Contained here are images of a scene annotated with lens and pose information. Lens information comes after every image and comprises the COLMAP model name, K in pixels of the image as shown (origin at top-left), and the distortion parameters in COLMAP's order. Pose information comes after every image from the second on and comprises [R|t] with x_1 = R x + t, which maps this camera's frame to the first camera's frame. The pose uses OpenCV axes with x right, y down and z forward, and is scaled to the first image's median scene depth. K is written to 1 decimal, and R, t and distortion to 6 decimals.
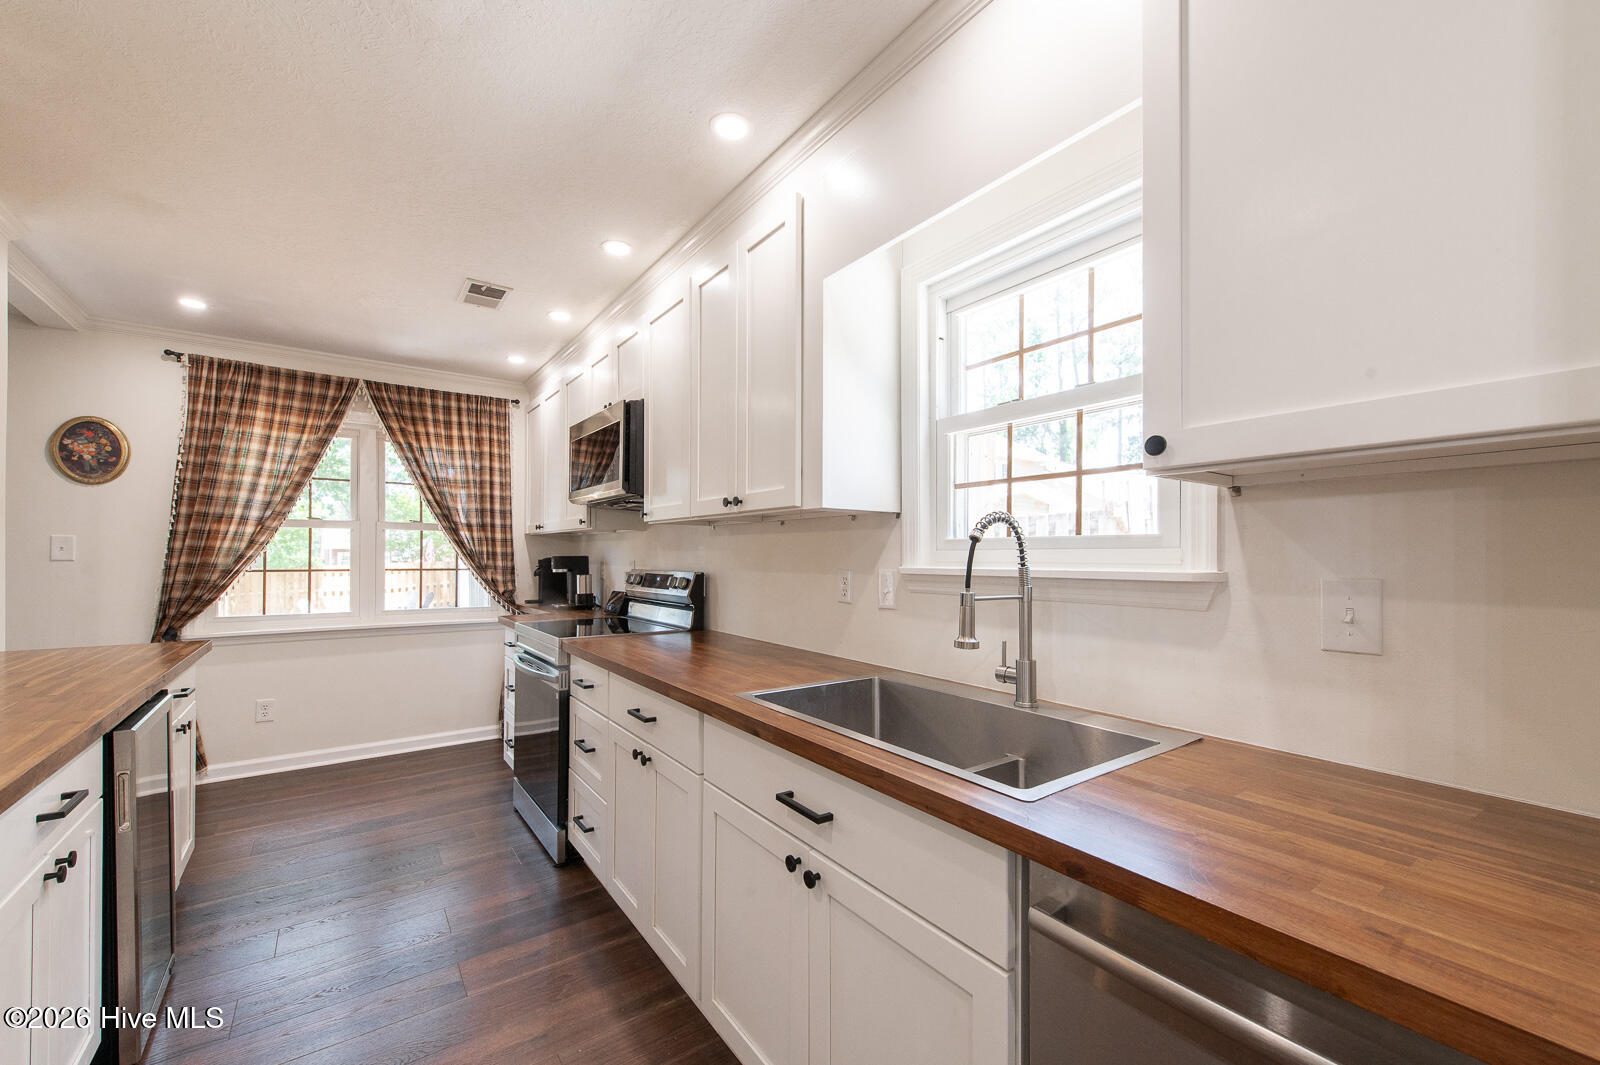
lens RADIAL K [[640.4, 0, 797.4], [0, 640.4, 553.8], [0, 0, 1]] dist [0.003615, 0.001169]
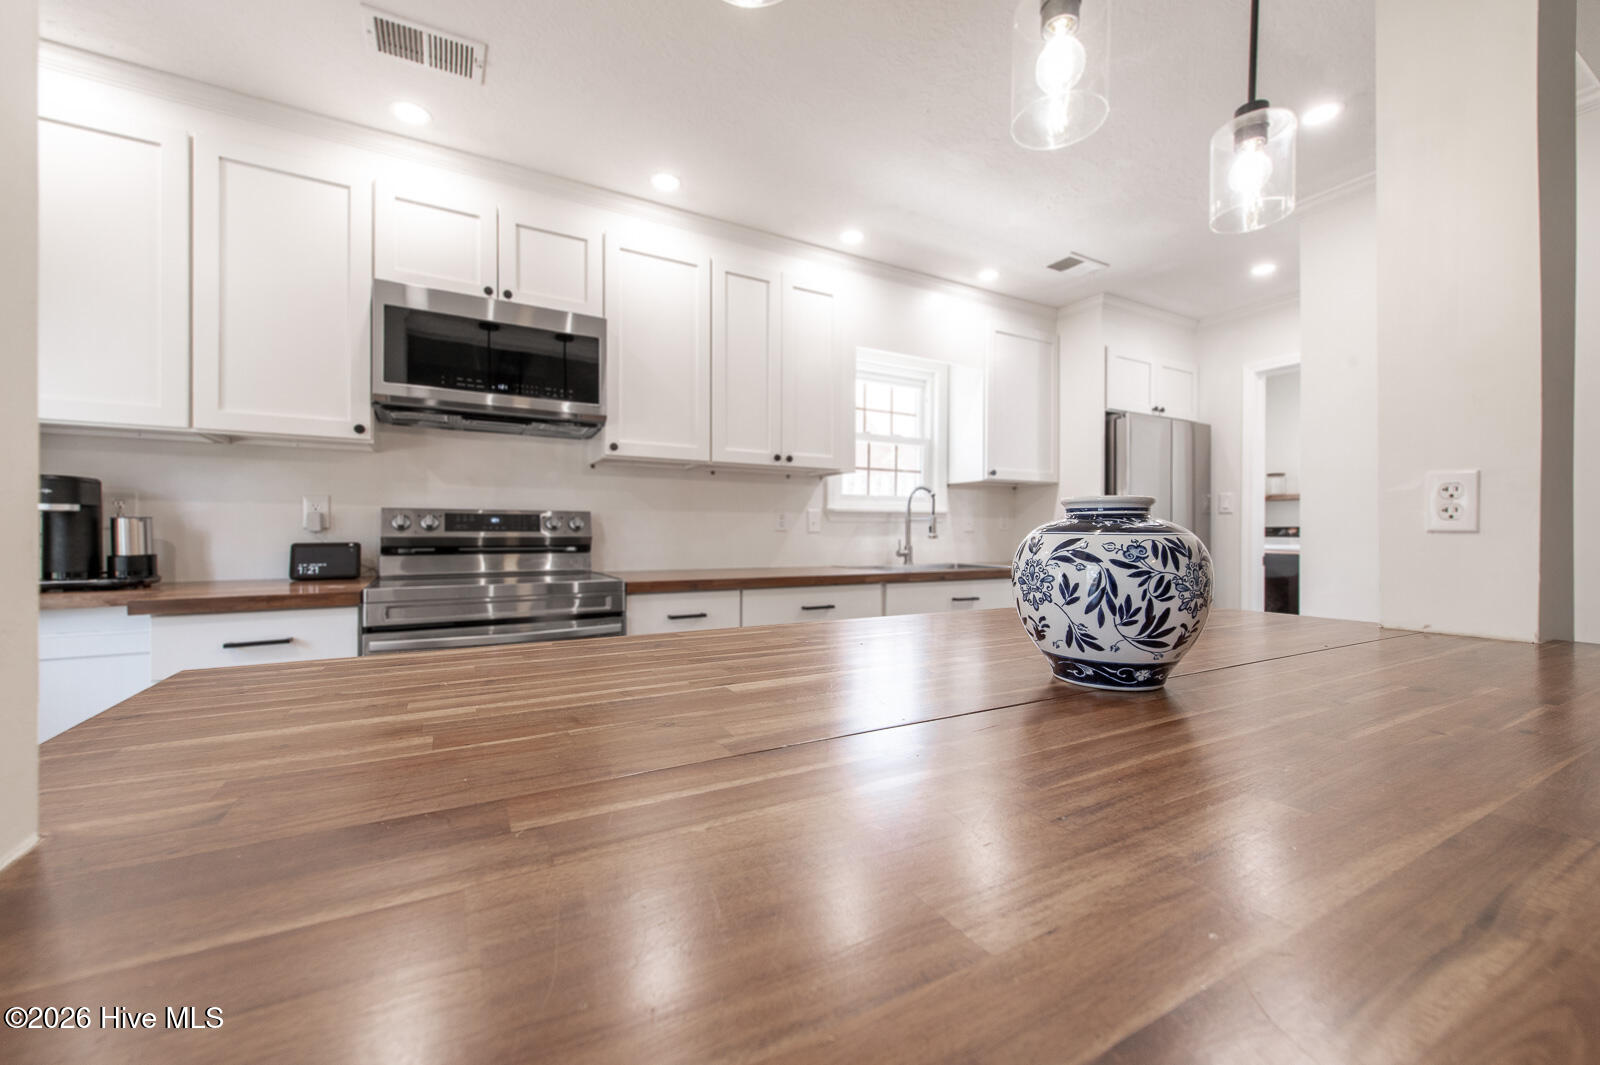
lens RADIAL K [[640.4, 0, 803.2], [0, 640.4, 538.7], [0, 0, 1]] dist [0.003615, 0.001169]
pose [[0.102613, -0.015848, 0.994595, -0.964242], [-0.008073, 0.999827, 0.016764, 0.045684], [-0.994689, -0.009750, 0.102467, 0.520485]]
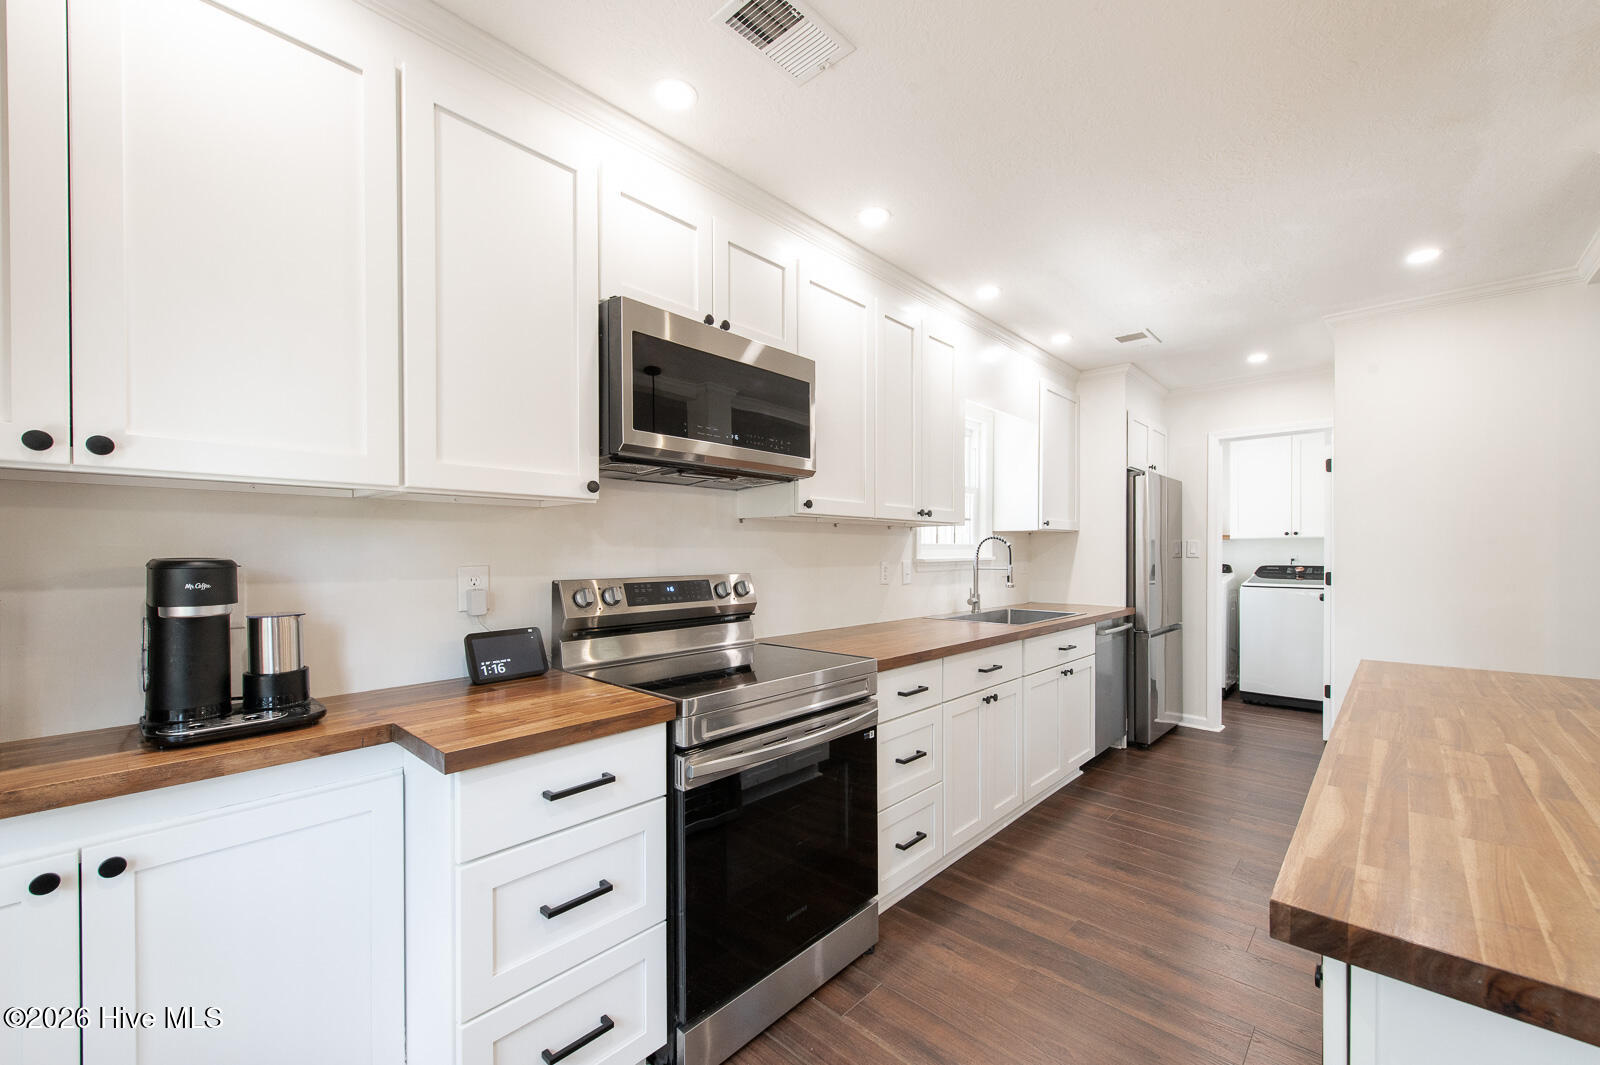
lens RADIAL K [[640.4, 0, 800.9], [0, 640.4, 551.8], [0, 0, 1]] dist [0.003615, 0.001169]
pose [[-0.200459, -0.012709, 0.979620, -0.884811], [-0.010691, 0.999885, 0.010784, -0.007931], [-0.979644, -0.008311, -0.200572, 0.983241]]
